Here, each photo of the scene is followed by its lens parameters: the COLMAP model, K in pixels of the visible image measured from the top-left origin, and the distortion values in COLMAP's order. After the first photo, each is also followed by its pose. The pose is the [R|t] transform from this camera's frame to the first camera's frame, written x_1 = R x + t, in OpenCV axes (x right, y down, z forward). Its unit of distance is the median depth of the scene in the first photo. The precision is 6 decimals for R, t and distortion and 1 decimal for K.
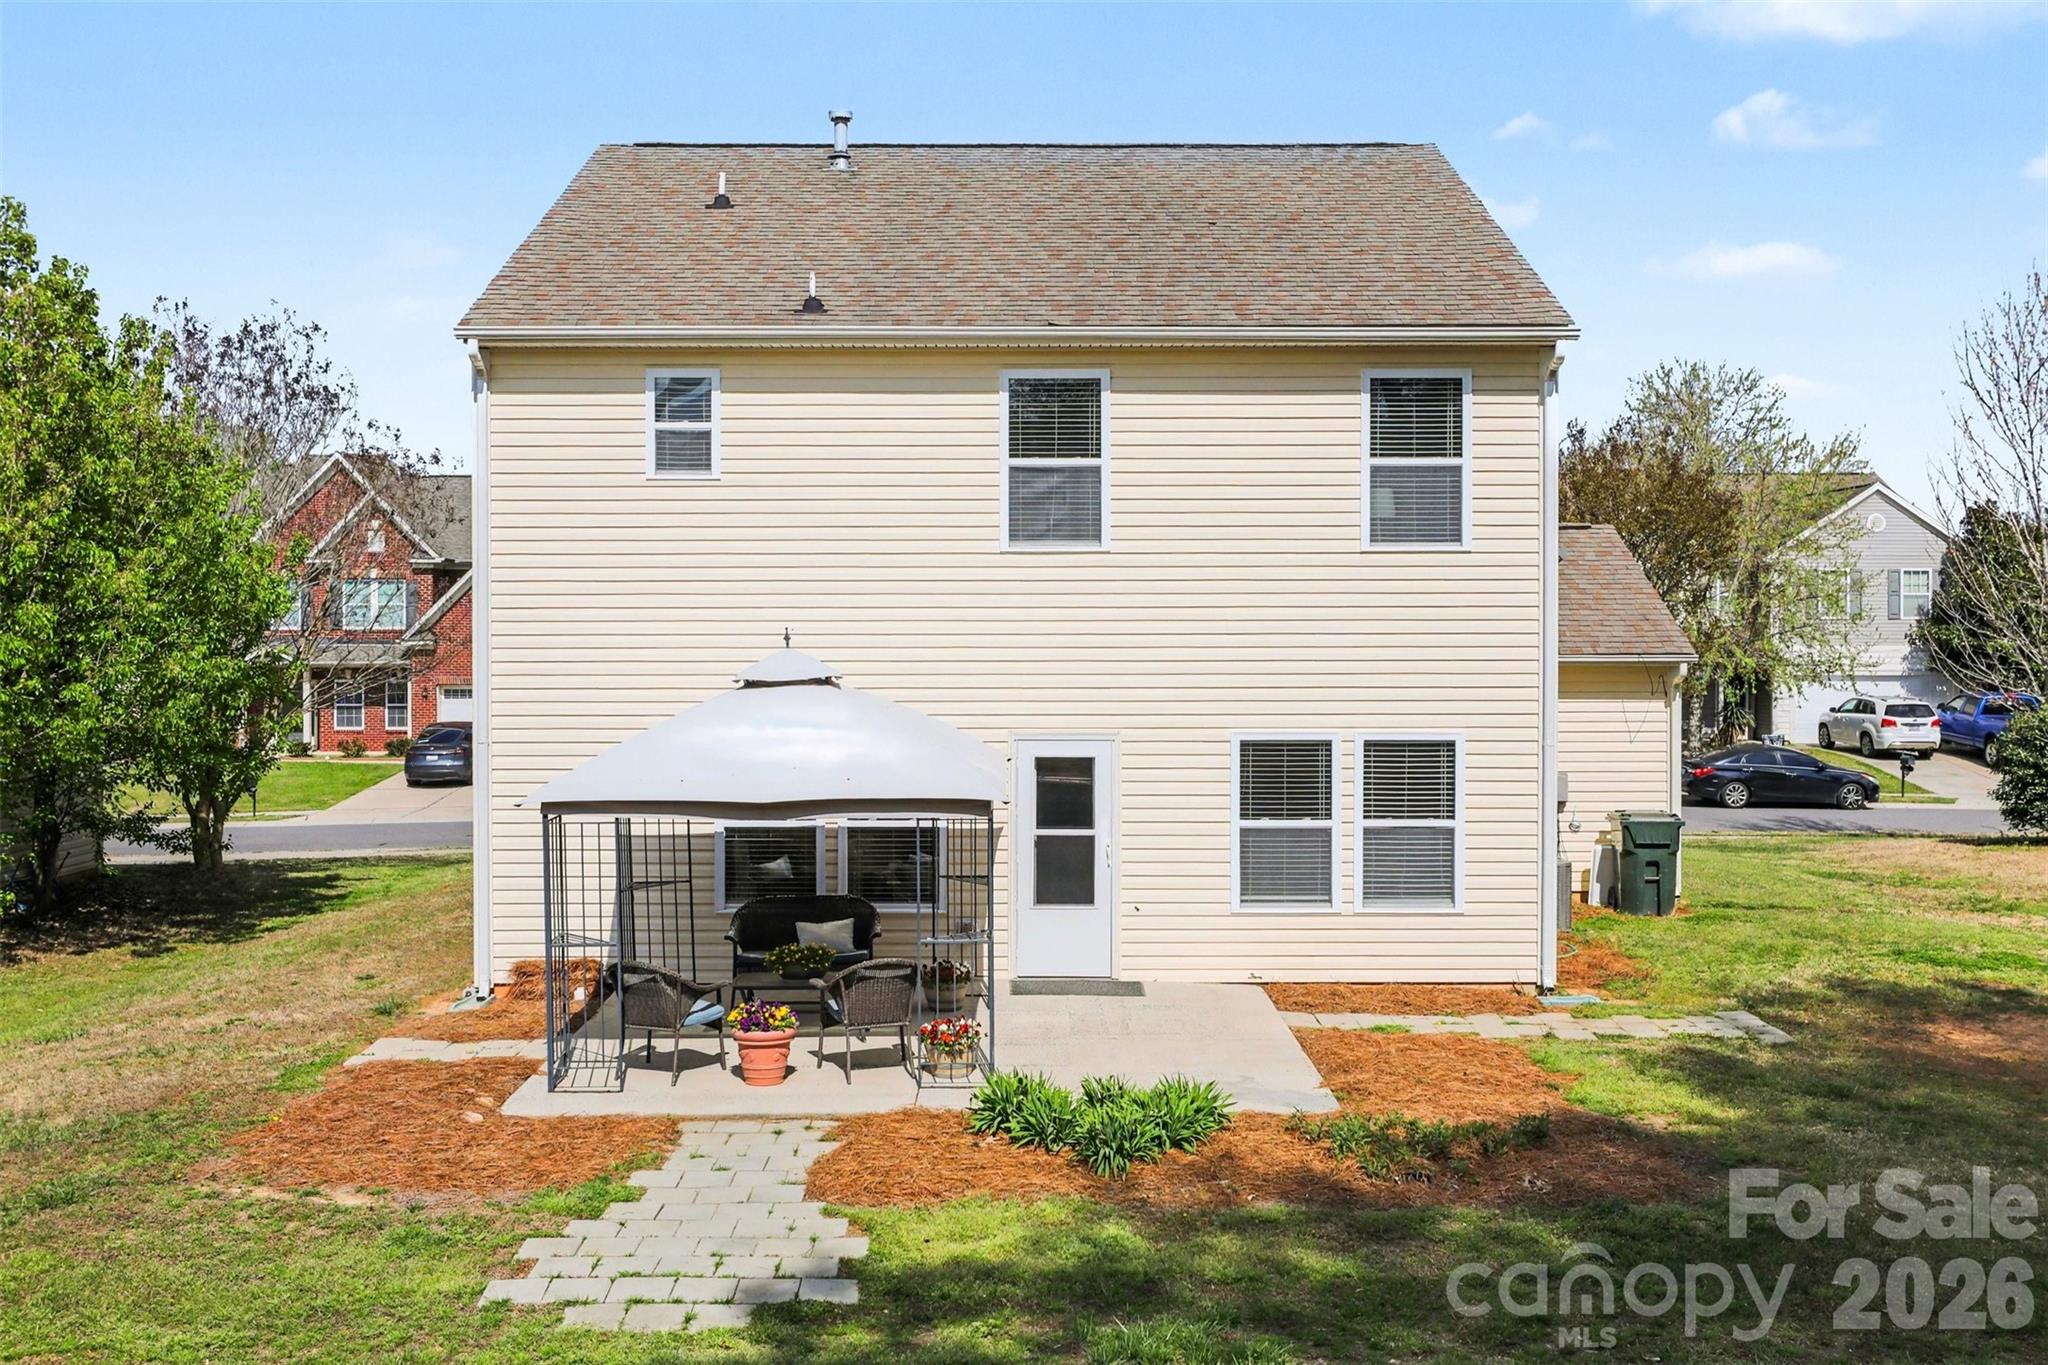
lens RADIAL K [[2012.6, 0, 1024.0], [0, 2012.6, 682.5], [0, 0, 1]] dist [-0.010657, -0.003919]
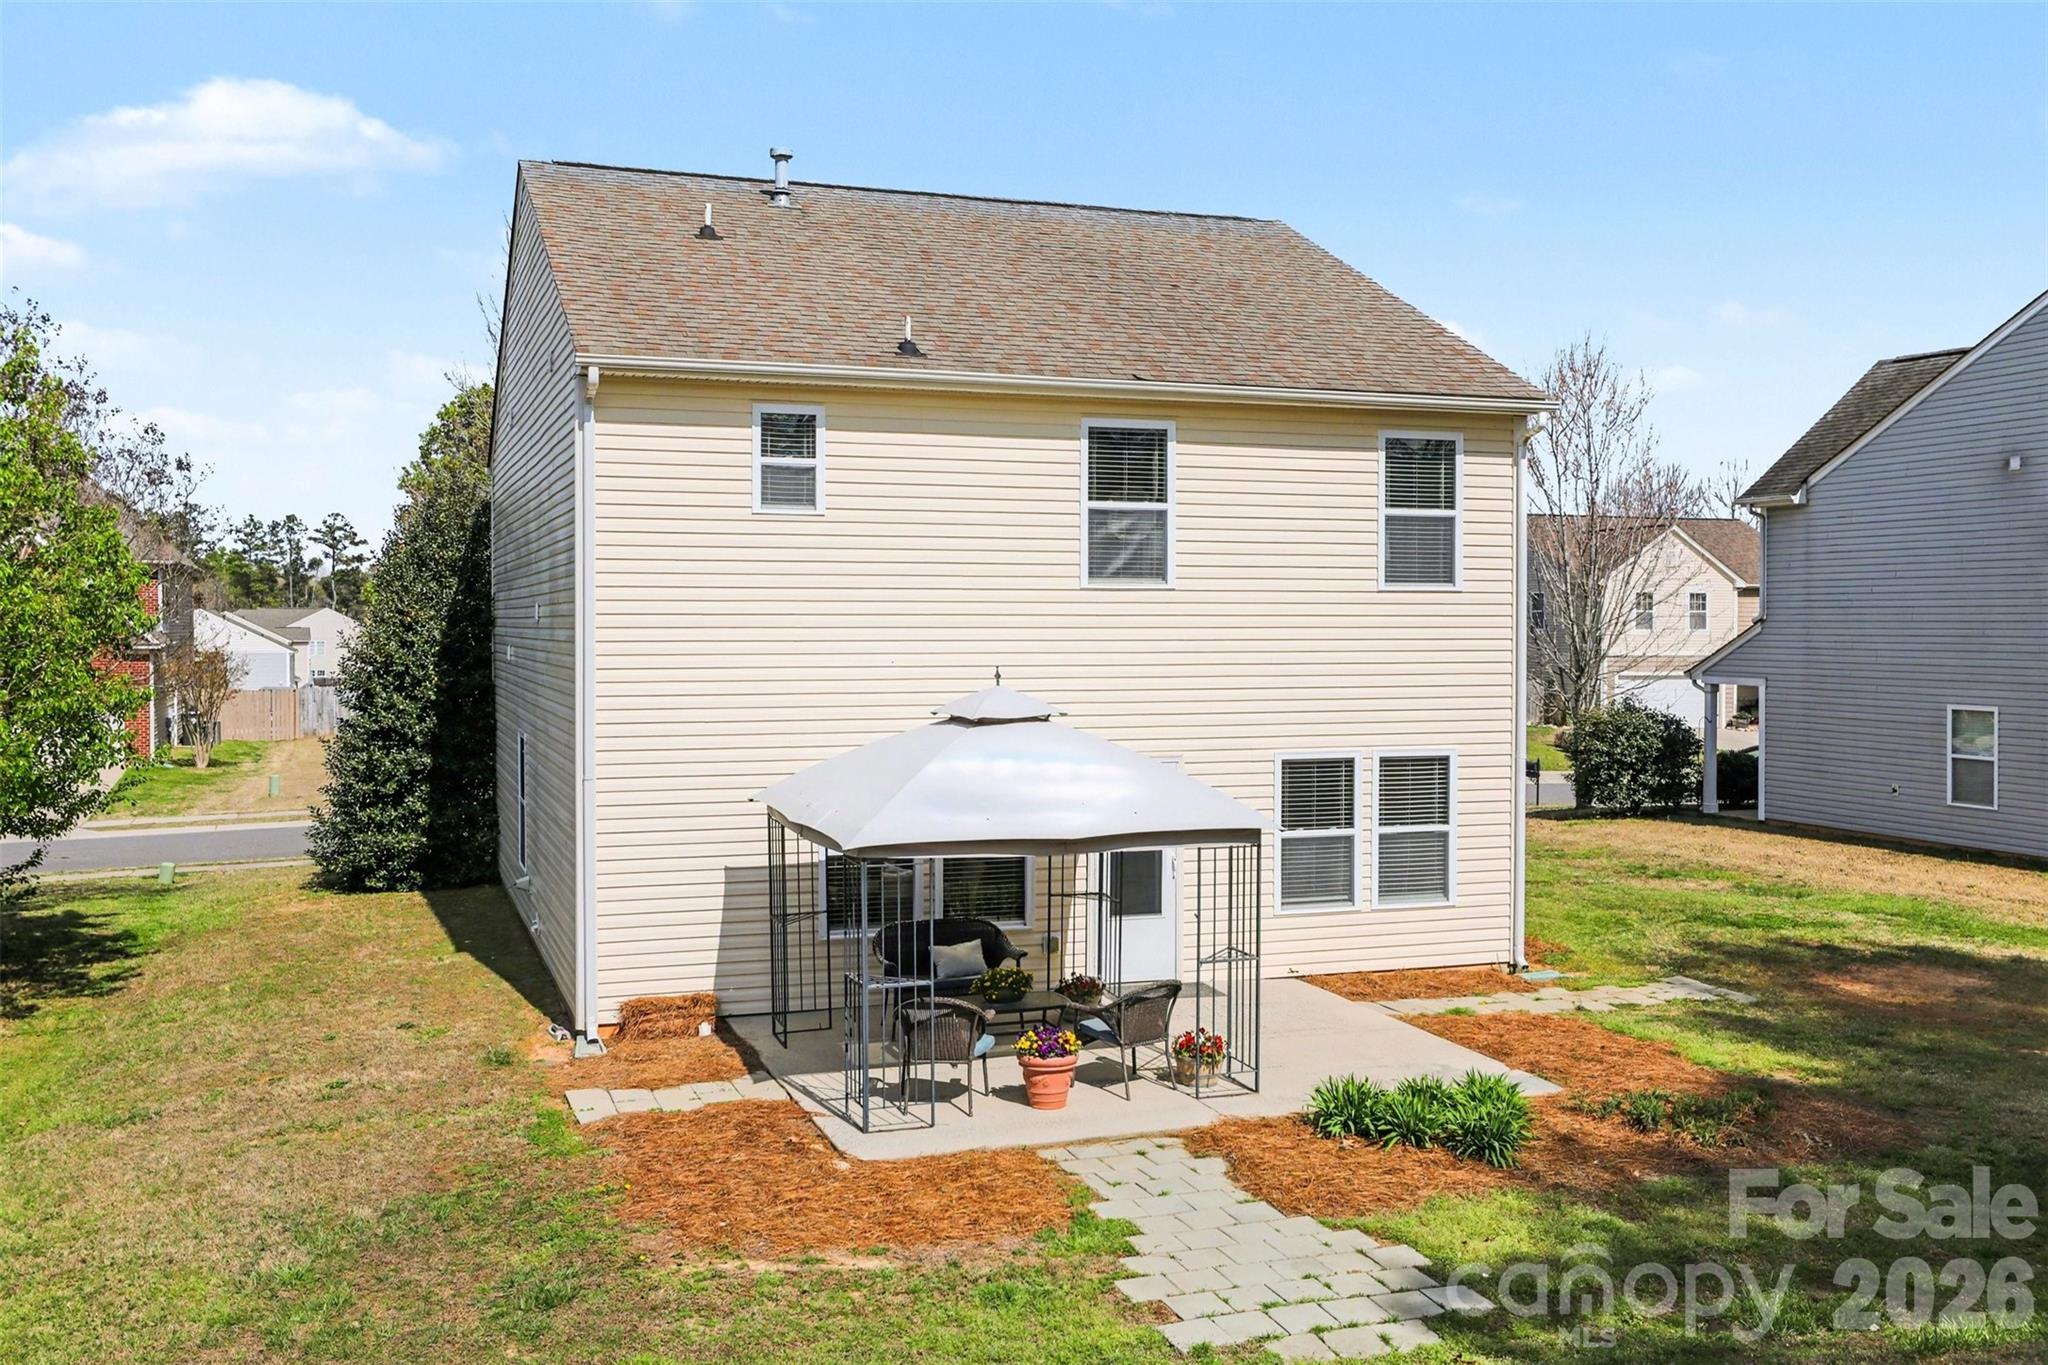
lens RADIAL K [[1870.2, 0, 1024.0], [0, 1870.2, 682.5], [0, 0, 1]] dist [-0.003639, 0.001205]
pose [[0.943589, -0.008381, 0.331014, -0.369785], [0.006407, 0.999955, 0.007057, -0.022125], [-0.331058, -0.004538, 0.943600, 0.071733]]
